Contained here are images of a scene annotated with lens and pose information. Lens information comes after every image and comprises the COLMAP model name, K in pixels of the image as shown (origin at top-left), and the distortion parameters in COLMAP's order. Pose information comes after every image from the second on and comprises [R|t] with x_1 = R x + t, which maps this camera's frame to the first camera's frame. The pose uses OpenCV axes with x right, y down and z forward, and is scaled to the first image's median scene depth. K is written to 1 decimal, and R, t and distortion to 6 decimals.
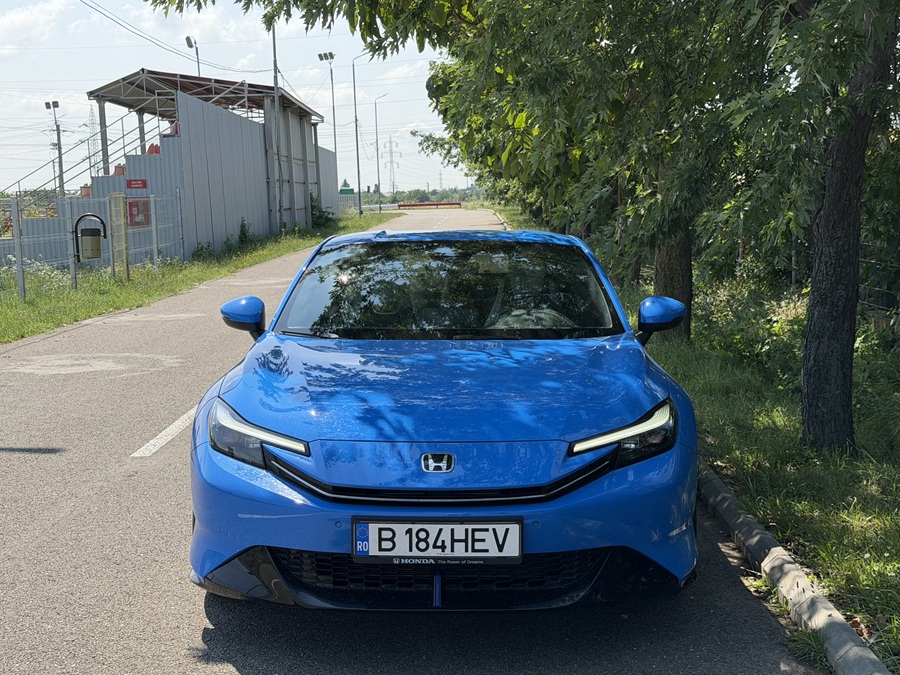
lens RADIAL K [[1286.8, 0, 450.0], [0, 1286.8, 337.5], [0, 0, 1]] dist [0.127535, -0.033173]
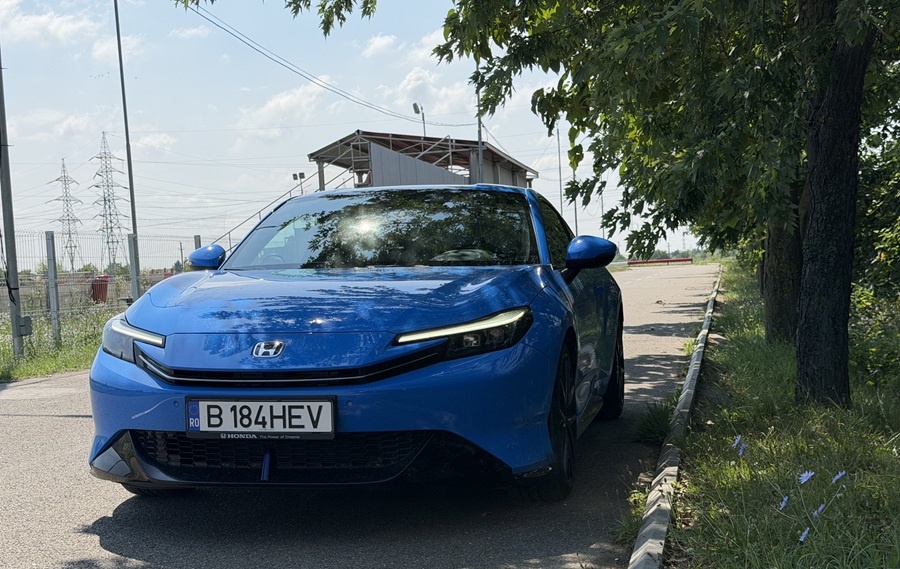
lens RADIAL K [[1283.9, 0, 449.8], [0, 1283.9, 348.2], [0, 0, 1]] dist [0.181702, -0.019925]
pose [[0.980987, -0.006670, -0.193959, 0.357768], [-0.001851, 0.999042, -0.043718, 0.145674], [0.194065, 0.043246, 0.980035, -0.037578]]
